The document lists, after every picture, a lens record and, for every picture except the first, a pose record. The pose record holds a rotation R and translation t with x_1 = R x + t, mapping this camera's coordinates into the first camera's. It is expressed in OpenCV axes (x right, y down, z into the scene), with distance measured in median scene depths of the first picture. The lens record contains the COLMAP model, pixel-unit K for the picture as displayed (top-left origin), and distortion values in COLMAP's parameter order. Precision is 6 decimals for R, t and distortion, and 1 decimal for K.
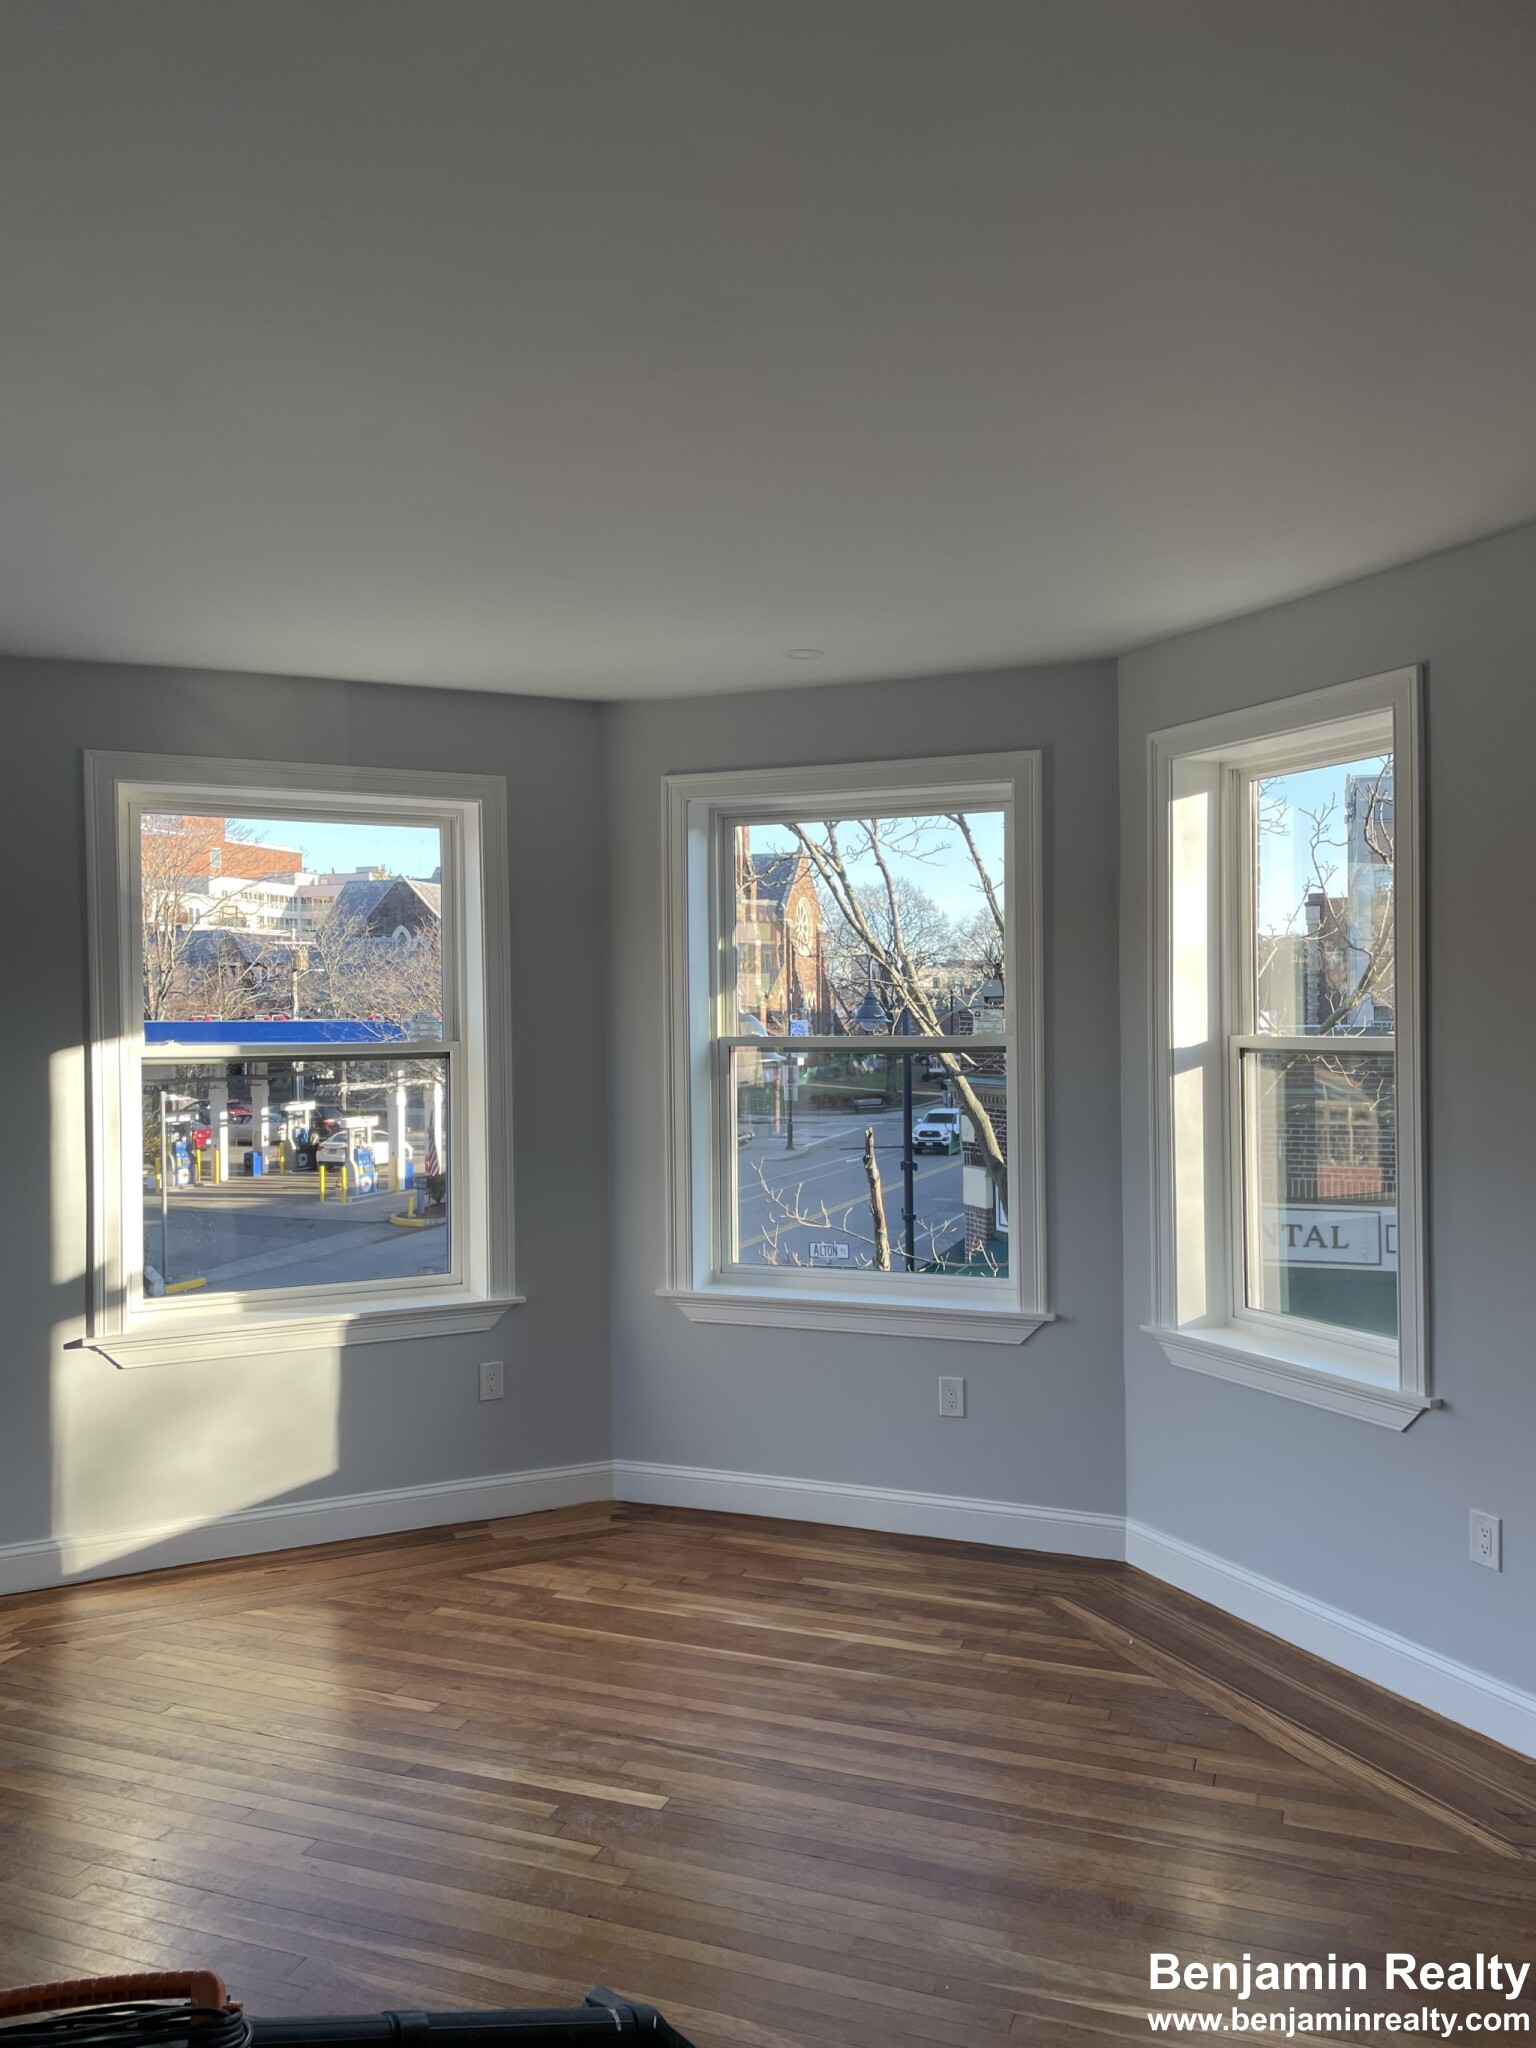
lens RADIAL K [[1551.0, 0, 754.2], [0, 1551.0, 1022.8], [0, 0, 1]] dist [0.063526, -0.066135]
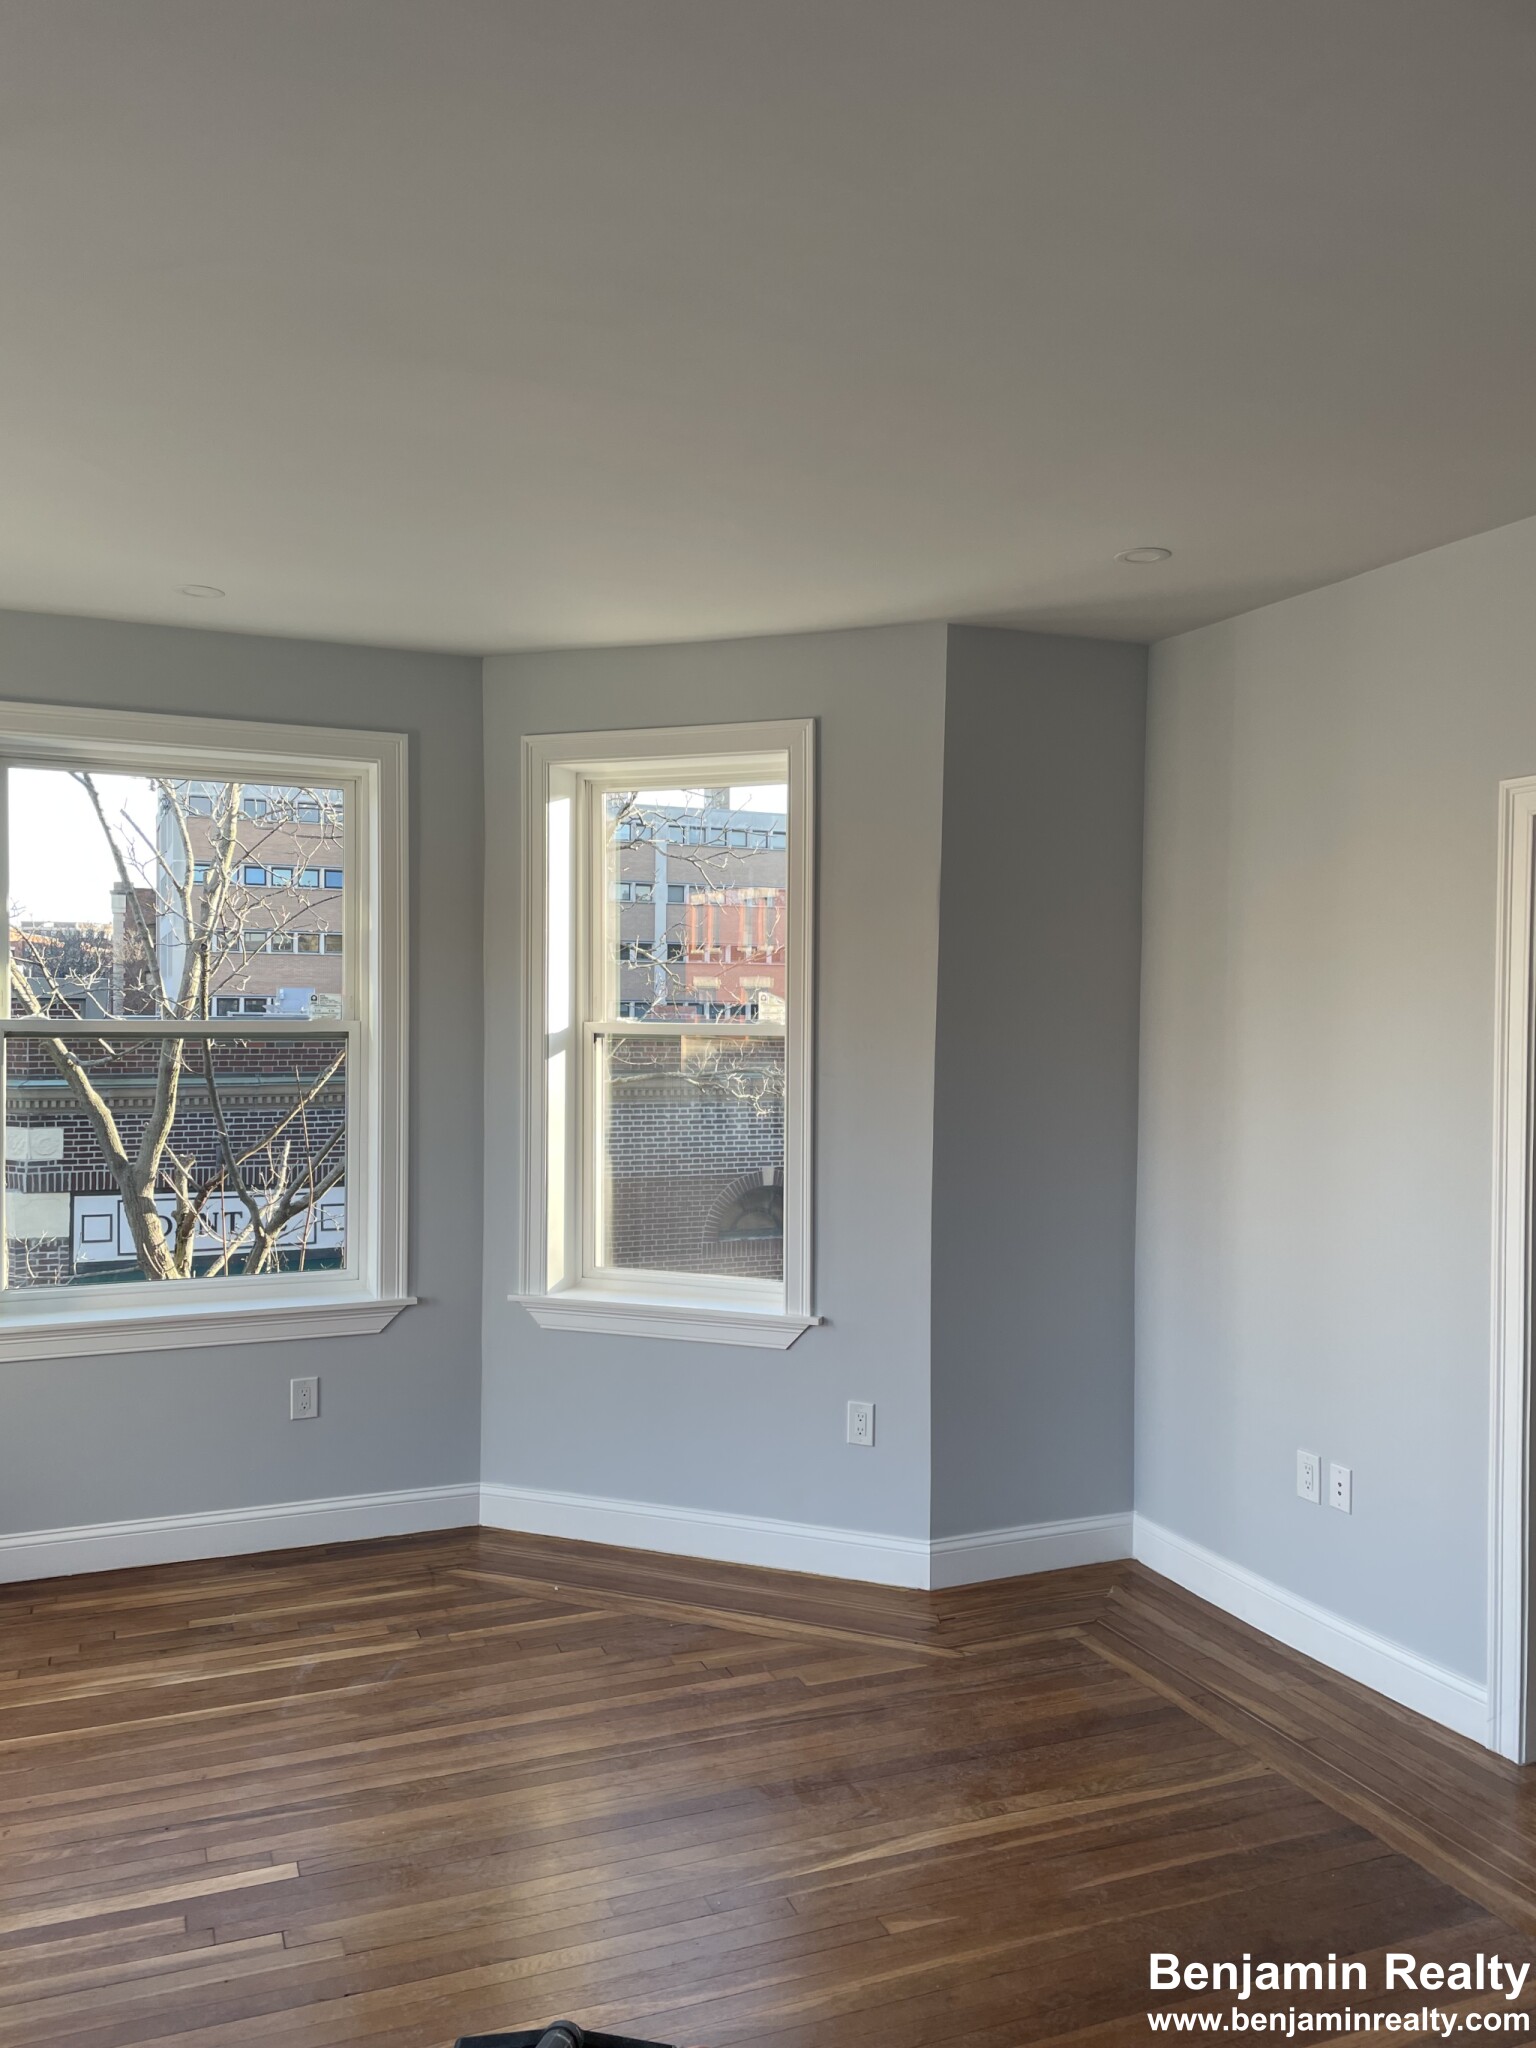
lens RADIAL K [[1551.0, 0, 775.7], [0, 1551.0, 1011.9], [0, 0, 1]] dist [0.063526, -0.066135]
pose [[0.734799, 0.004307, 0.678271, -0.359980], [-0.007315, 0.999972, 0.001575, -0.001217], [-0.678246, -0.006119, 0.734810, 0.111430]]
